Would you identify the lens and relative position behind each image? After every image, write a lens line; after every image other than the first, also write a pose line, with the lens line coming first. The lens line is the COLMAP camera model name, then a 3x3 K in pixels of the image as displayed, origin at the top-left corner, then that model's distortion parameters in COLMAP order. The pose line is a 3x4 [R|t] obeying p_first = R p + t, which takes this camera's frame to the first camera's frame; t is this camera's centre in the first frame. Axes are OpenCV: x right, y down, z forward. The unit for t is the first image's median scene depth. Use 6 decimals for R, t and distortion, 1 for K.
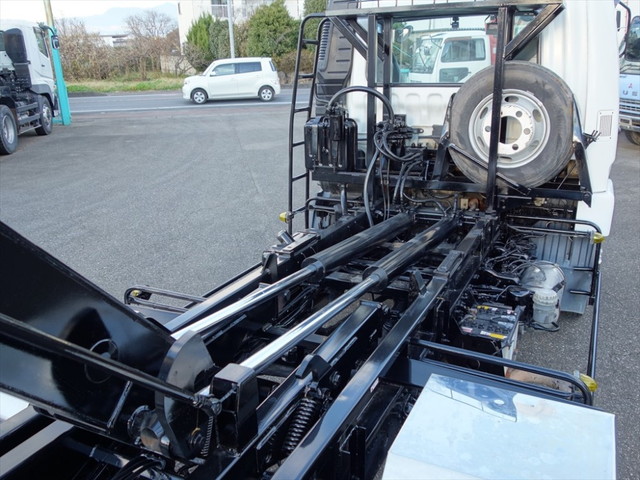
lens RADIAL K [[573.4, 0, 323.8], [0, 573.4, 240.4], [0, 0, 1]] dist [0.001261, -0.033873]
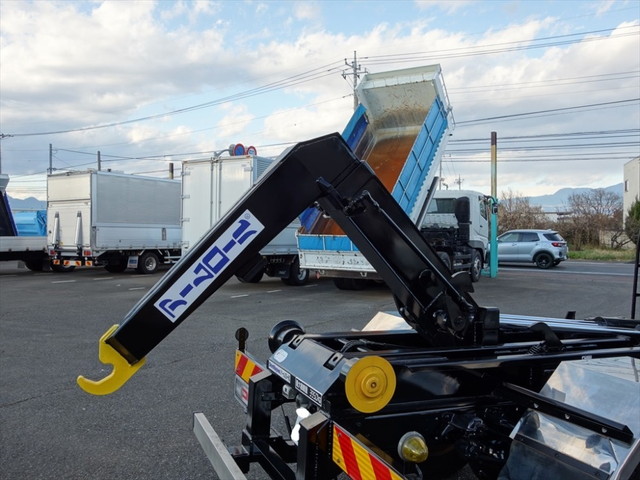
lens RADIAL K [[573.4, 0, 319.3], [0, 573.4, 240.6], [0, 0, 1]] dist [0.001261, -0.033873]
pose [[0.744438, 0.043963, -0.666242, 0.066327], [-0.236780, 0.950362, -0.201860, 0.050287], [0.624297, 0.308025, 0.717895, -0.082823]]
